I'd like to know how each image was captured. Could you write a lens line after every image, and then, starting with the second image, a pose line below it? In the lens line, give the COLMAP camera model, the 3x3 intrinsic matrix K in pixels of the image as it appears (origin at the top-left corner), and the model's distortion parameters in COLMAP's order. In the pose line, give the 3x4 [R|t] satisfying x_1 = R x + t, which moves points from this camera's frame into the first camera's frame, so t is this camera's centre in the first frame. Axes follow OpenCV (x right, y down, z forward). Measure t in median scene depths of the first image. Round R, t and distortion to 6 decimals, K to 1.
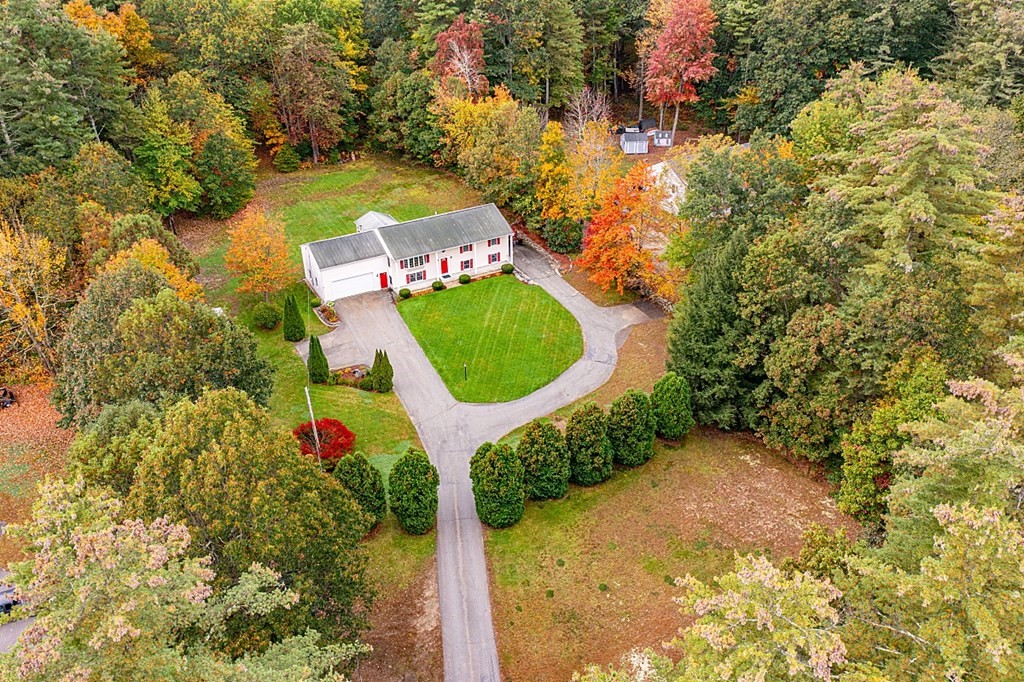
lens RADIAL K [[830.0, 0, 512.0], [0, 830.0, 341.0], [0, 0, 1]] dist [0.007669, 0.008889]
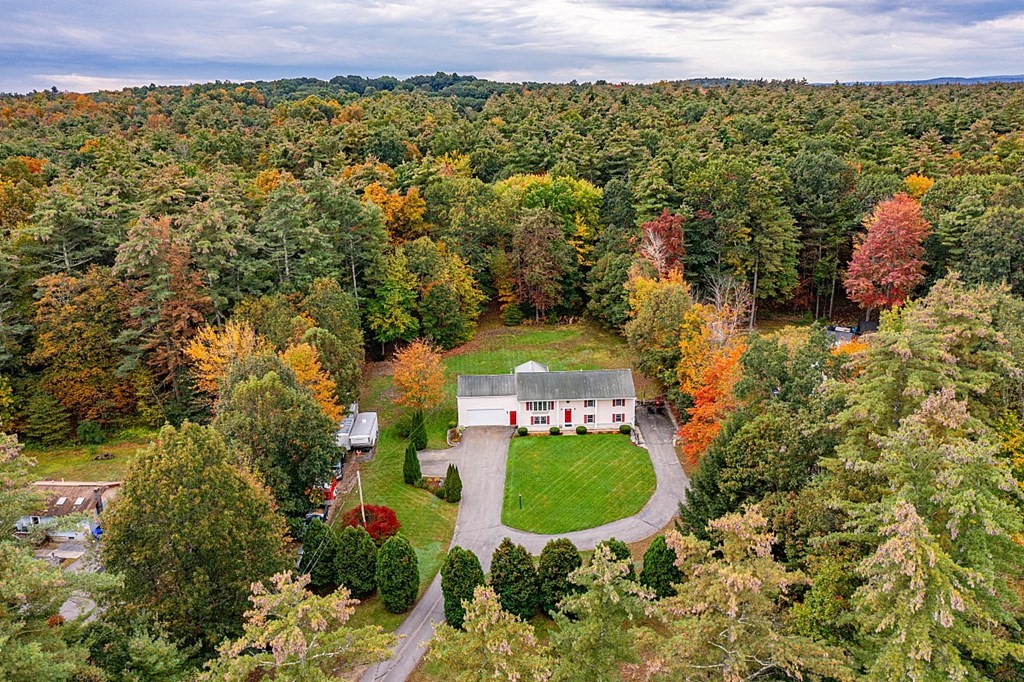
lens RADIAL K [[830.0, 0, 512.0], [0, 830.0, 341.0], [0, 0, 1]] dist [0.007669, 0.008889]
pose [[0.881796, 0.129582, -0.453480, 0.335922], [-0.225838, 0.960126, -0.164788, 0.013496], [0.414044, 0.247723, 0.875900, -0.028998]]
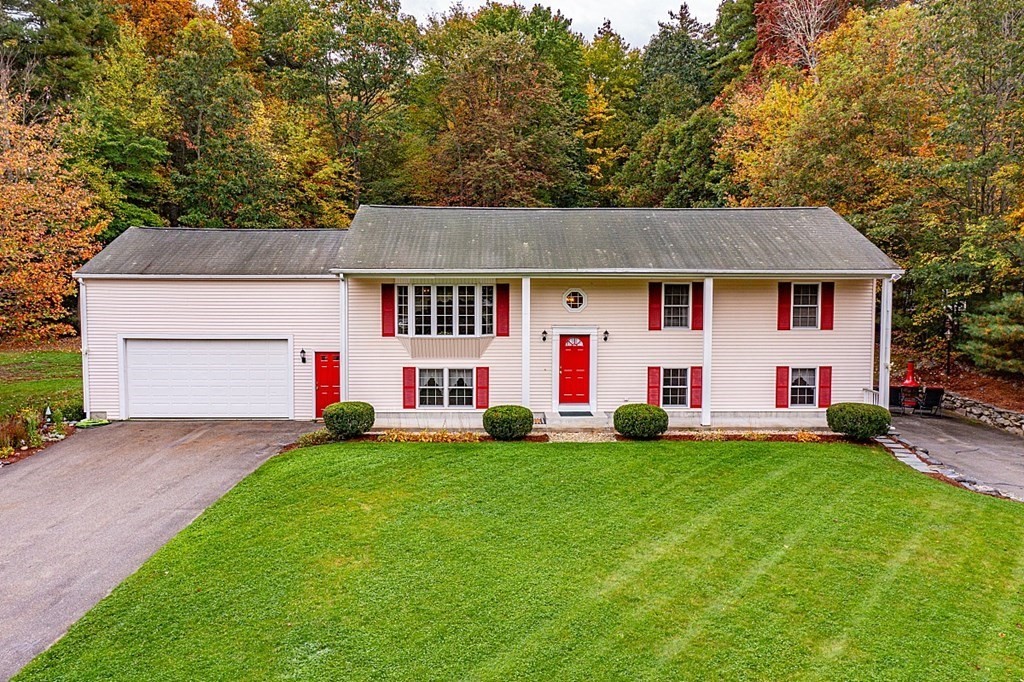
lens RADIAL K [[830.0, 0, 512.0], [0, 830.0, 341.0], [0, 0, 1]] dist [0.007669, 0.008889]
pose [[0.883455, 0.047188, -0.466134, 0.015068], [-0.249302, 0.889717, -0.382429, -0.000335], [0.396682, 0.454067, 0.797789, 0.777565]]
